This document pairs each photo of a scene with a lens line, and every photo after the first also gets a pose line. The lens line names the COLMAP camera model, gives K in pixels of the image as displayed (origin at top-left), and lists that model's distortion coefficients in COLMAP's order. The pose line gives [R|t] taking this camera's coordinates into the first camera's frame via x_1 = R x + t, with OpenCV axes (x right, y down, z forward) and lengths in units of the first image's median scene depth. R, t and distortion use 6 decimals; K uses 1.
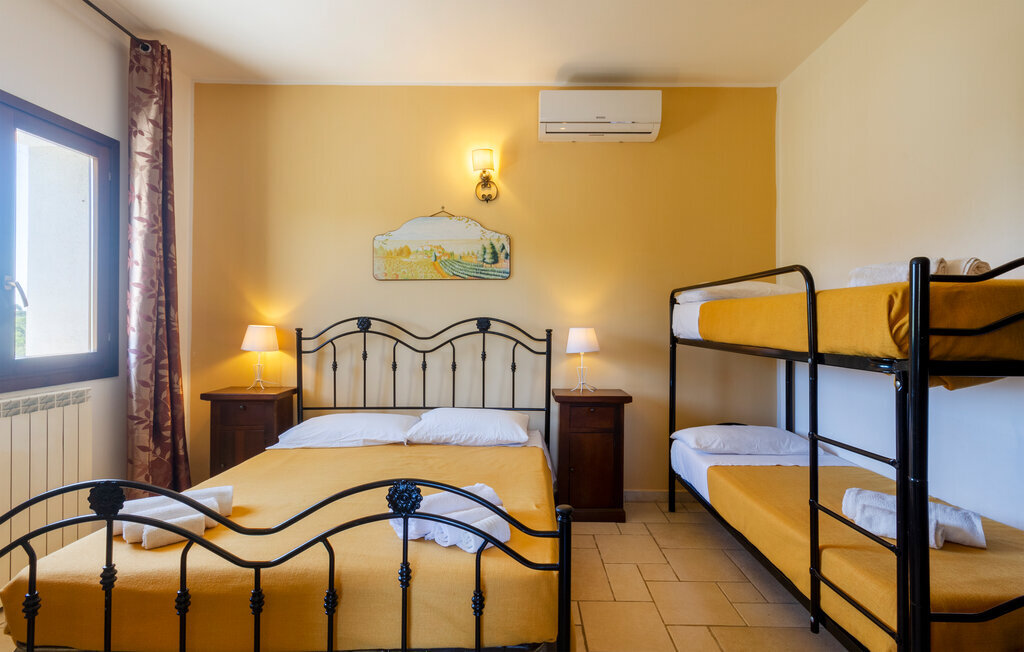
lens RADIAL K [[477.6, 0, 515.9], [0, 477.6, 330.0], [0, 0, 1]] dist [0.001939, 0.000922]
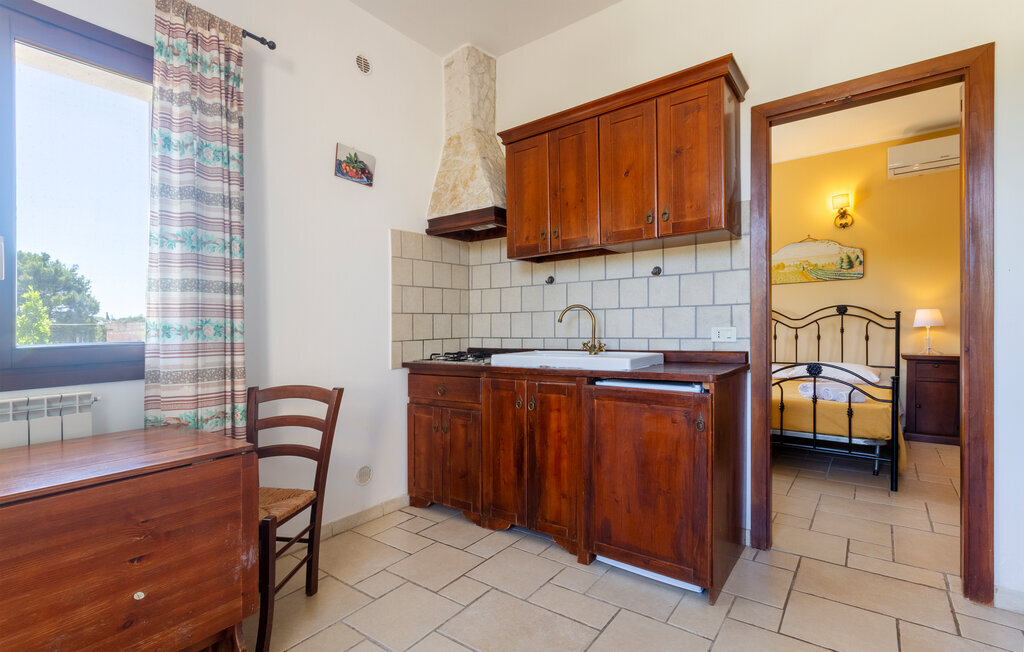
lens RADIAL K [[477.6, 0, 515.9], [0, 477.6, 330.0], [0, 0, 1]] dist [0.001939, 0.000922]
pose [[0.813965, -0.008117, -0.580858, -0.029598], [0.002431, 0.999941, -0.010567, 0.067012], [0.580909, 0.007189, 0.813936, -0.830013]]
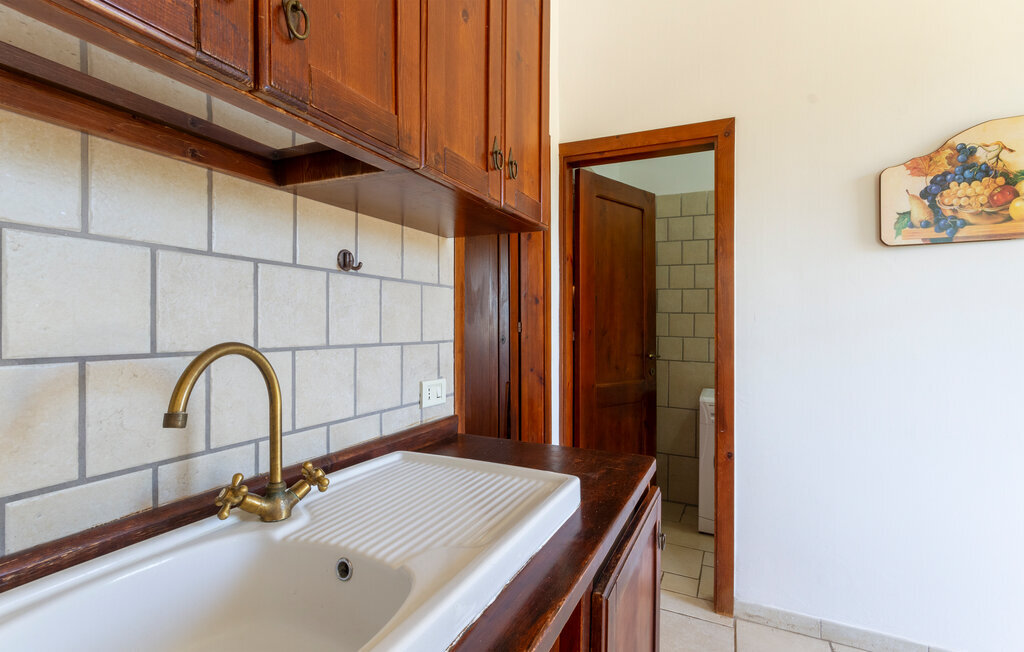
lens RADIAL K [[477.6, 0, 515.9], [0, 477.6, 330.0], [0, 0, 1]] dist [0.001939, 0.000922]
pose [[0.402804, -0.003419, 0.915280, -0.563727], [0.012038, 0.999926, -0.001562, 0.011426], [-0.915207, 0.011648, 0.402815, -0.288164]]
